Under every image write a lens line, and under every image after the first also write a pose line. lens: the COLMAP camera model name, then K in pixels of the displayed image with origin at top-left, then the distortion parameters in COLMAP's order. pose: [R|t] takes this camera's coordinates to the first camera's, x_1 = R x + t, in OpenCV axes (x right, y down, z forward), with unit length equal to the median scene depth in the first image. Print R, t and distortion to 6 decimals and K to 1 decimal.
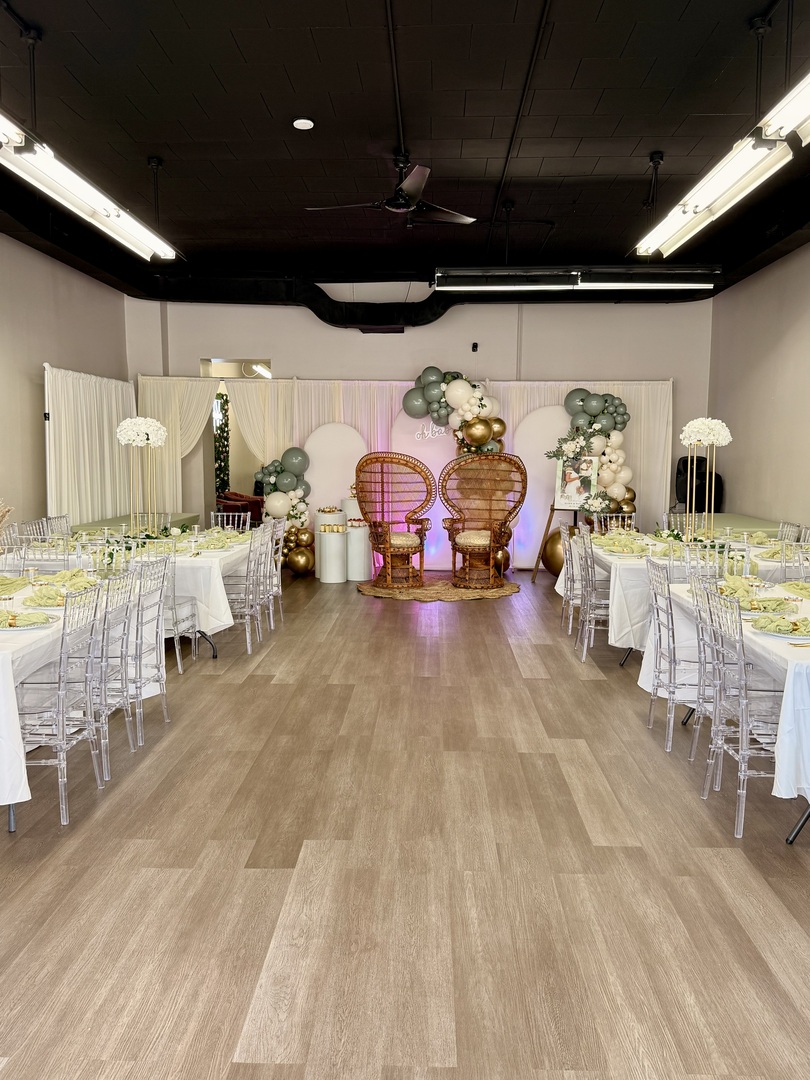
lens RADIAL K [[888.8, 0, 405.0], [0, 888.8, 540.0], [0, 0, 1]] dist [0.112090, -0.000840]
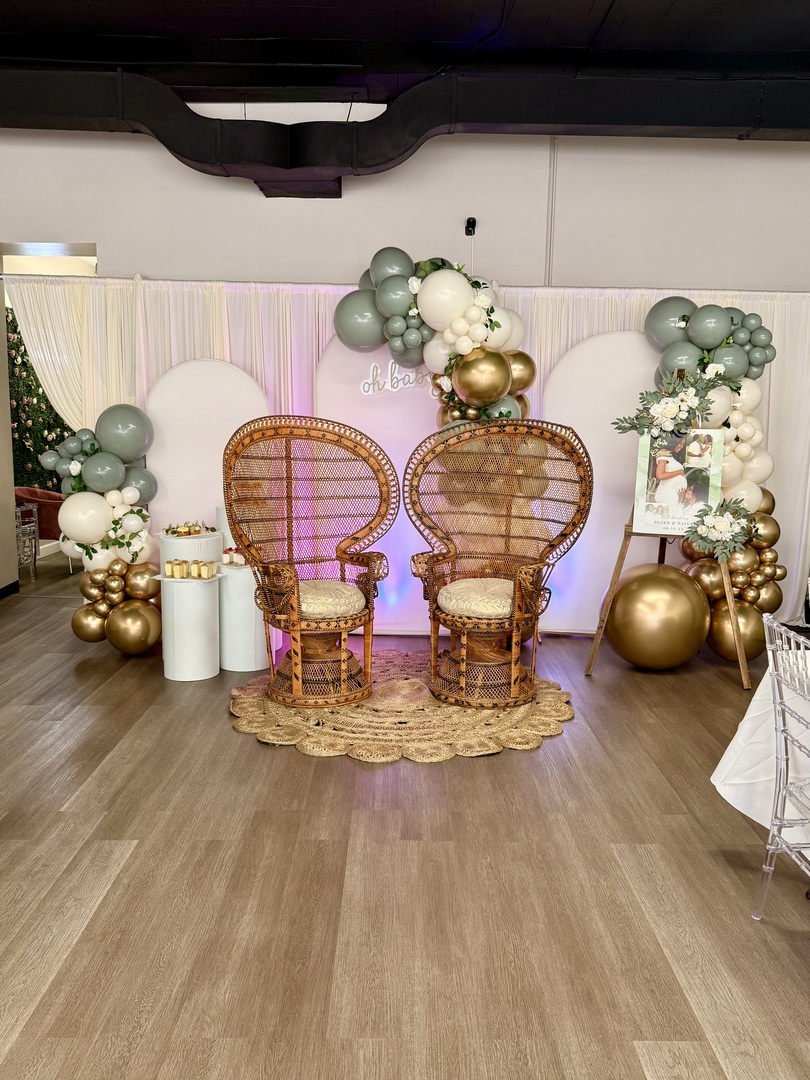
lens RADIAL K [[888.8, 0, 405.0], [0, 888.8, 540.0], [0, 0, 1]] dist [0.112090, -0.000840]
pose [[0.999130, 0.004584, 0.041461, 0.017843], [-0.005943, 0.999448, 0.032698, -0.046291], [-0.041289, -0.032916, 0.998605, 0.496458]]
